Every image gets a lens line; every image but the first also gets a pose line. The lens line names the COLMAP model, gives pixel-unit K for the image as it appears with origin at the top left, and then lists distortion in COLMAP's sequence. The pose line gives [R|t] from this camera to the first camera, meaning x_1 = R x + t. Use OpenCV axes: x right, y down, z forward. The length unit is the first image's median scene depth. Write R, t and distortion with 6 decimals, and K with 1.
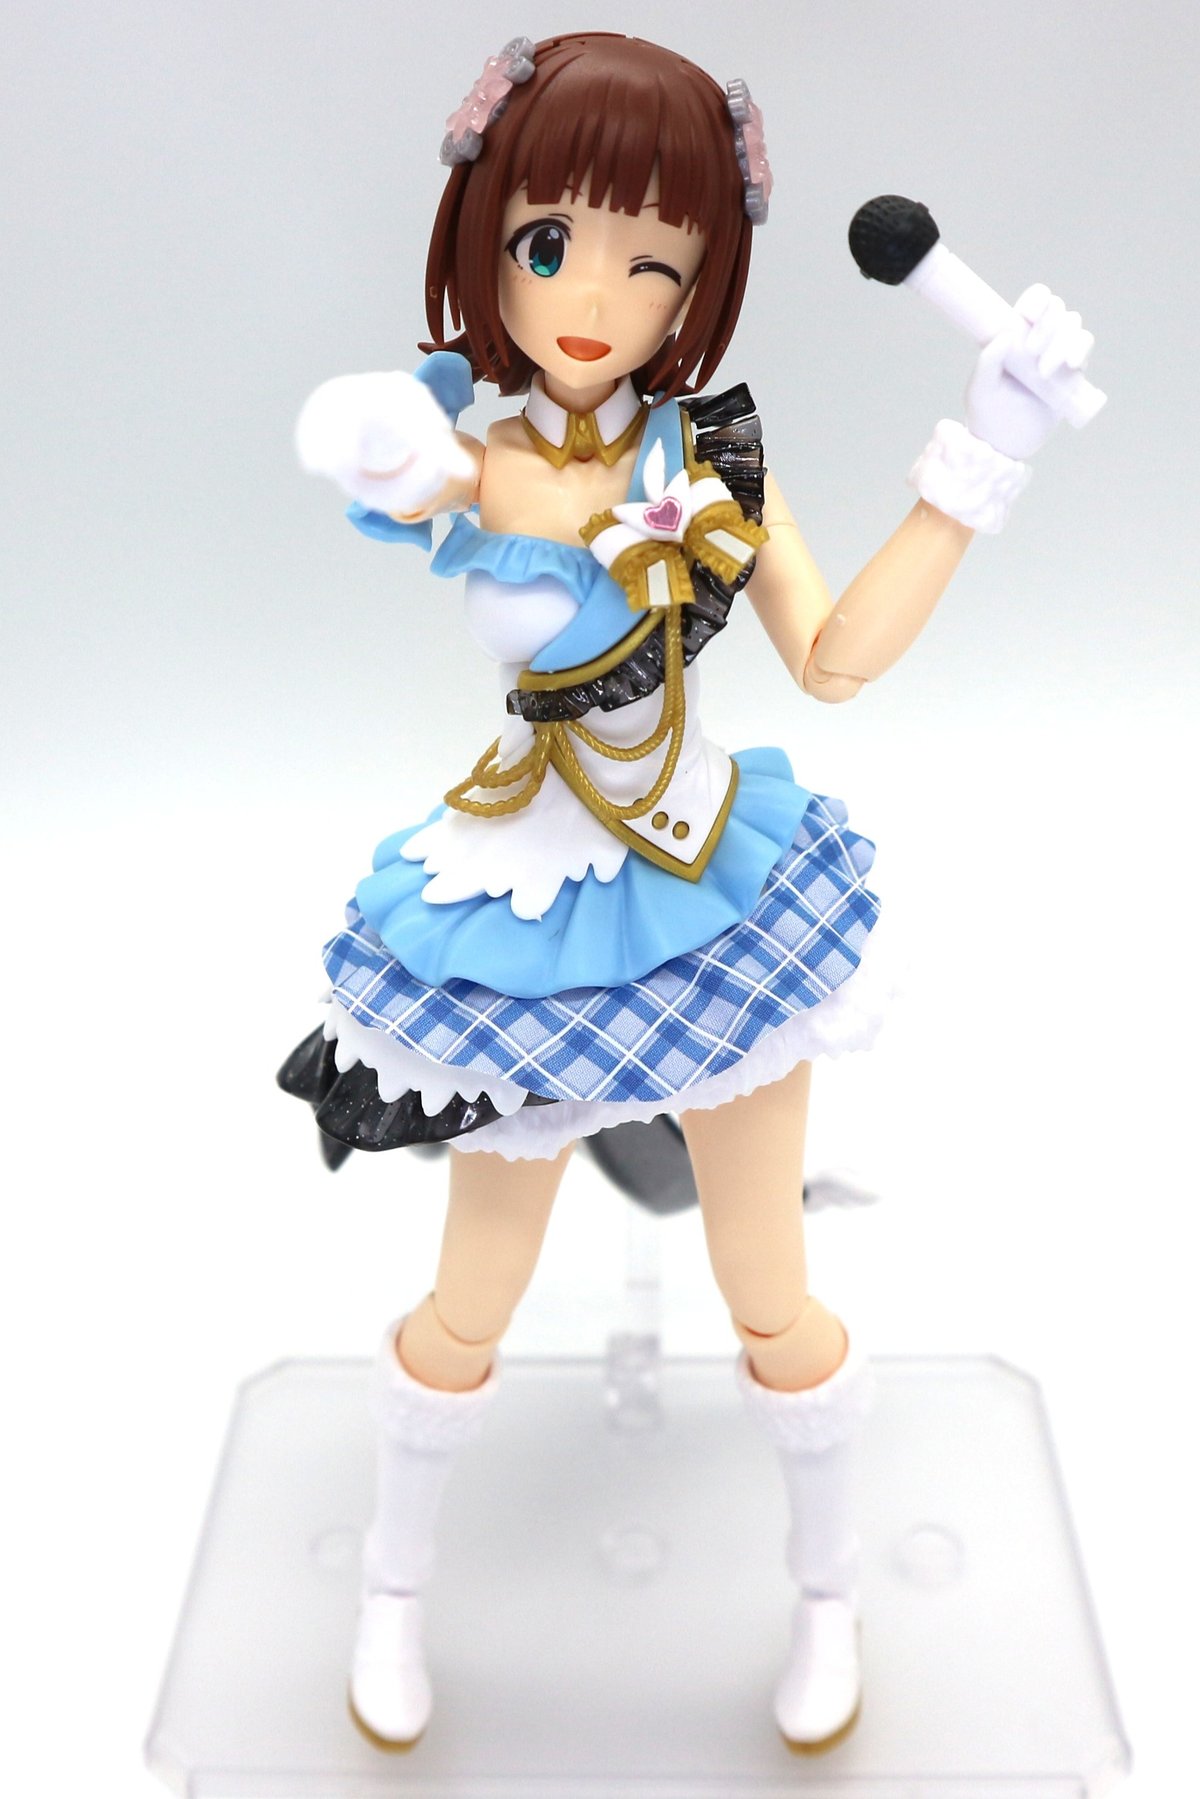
lens RADIAL K [[1920.3, 0, 600.0], [0, 1920.3, 899.5], [0, 0, 1]] dist [-0.075462, 0.000872]
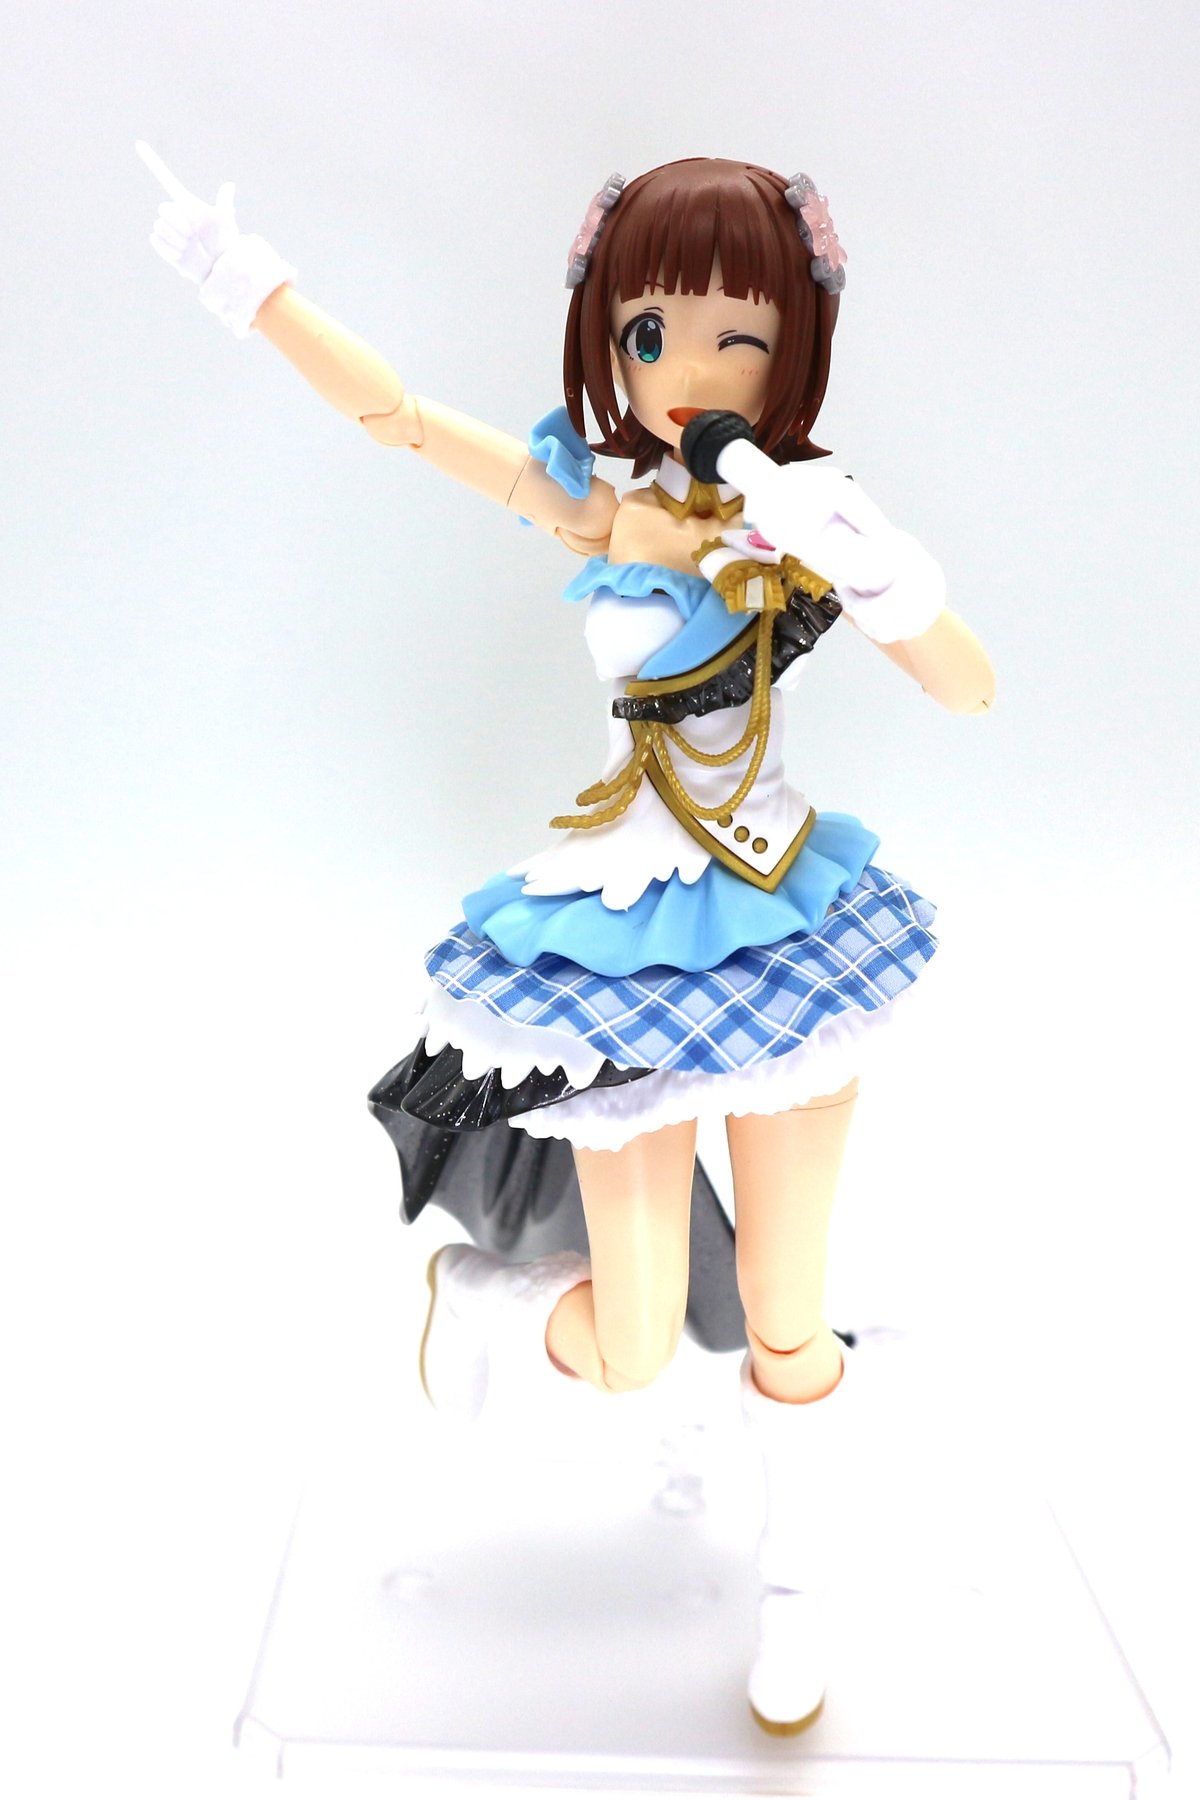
lens RADIAL K [[1921.4, 0, 600.0], [0, 1921.4, 900.0], [0, 0, 1]] dist [-0.075462, 0.000872]
pose [[0.995126, 0.077882, -0.060489, 0.019882], [-0.091901, 0.954866, -0.282464, 0.319010], [0.035760, 0.286646, 0.957369, -0.060255]]
